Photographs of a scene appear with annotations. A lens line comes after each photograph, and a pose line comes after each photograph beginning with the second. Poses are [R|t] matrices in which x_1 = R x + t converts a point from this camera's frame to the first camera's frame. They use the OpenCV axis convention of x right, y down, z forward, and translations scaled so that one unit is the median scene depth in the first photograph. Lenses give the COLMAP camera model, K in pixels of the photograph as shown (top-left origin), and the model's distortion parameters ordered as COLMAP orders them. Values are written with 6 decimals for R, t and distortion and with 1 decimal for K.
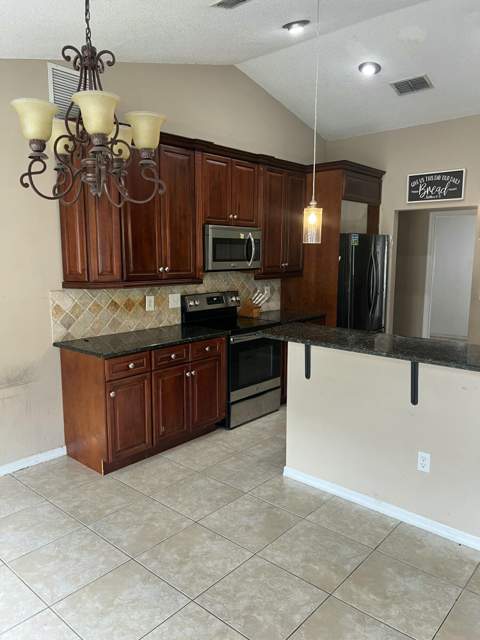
lens RADIAL K [[477.7, 0, 238.9], [0, 477.7, 323.4], [0, 0, 1]] dist [0.045279, -0.054685]
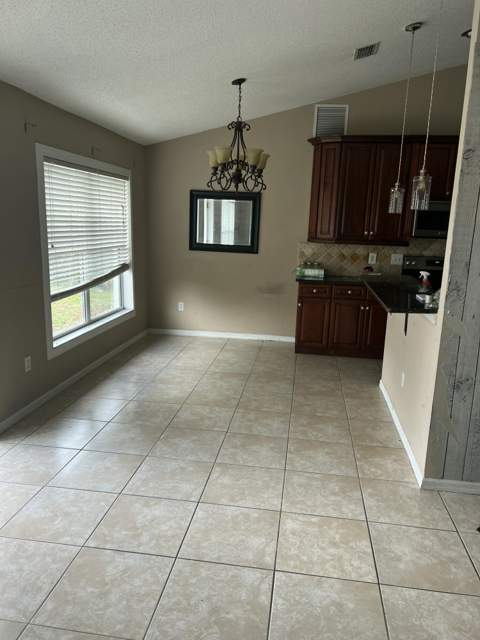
lens RADIAL K [[477.7, 0, 238.9], [0, 477.7, 323.4], [0, 0, 1]] dist [0.045279, -0.054685]
pose [[0.535563, 0.189431, -0.822976, 0.907162], [-0.155800, 0.979953, 0.124174, 0.034418], [0.829999, 0.061717, 0.554339, -0.087837]]
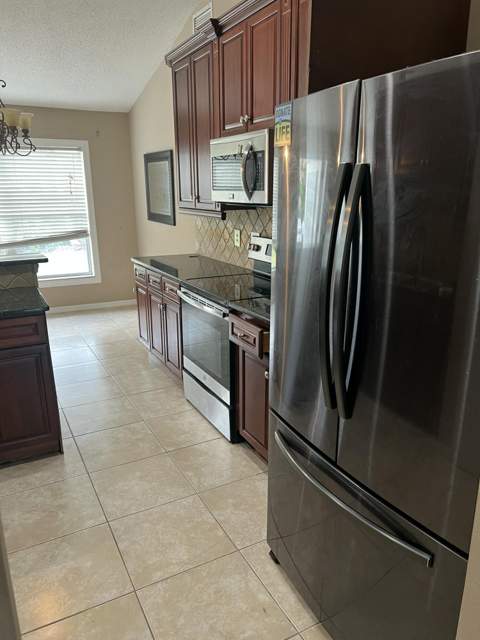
lens RADIAL K [[477.7, 0, 238.9], [0, 477.7, 323.4], [0, 0, 1]] dist [0.045279, -0.054685]
pose [[-0.359061, 0.250679, -0.899019, 0.772898], [-0.134058, 0.939414, 0.315484, -0.202152], [0.923636, 0.233799, -0.303702, 1.534689]]
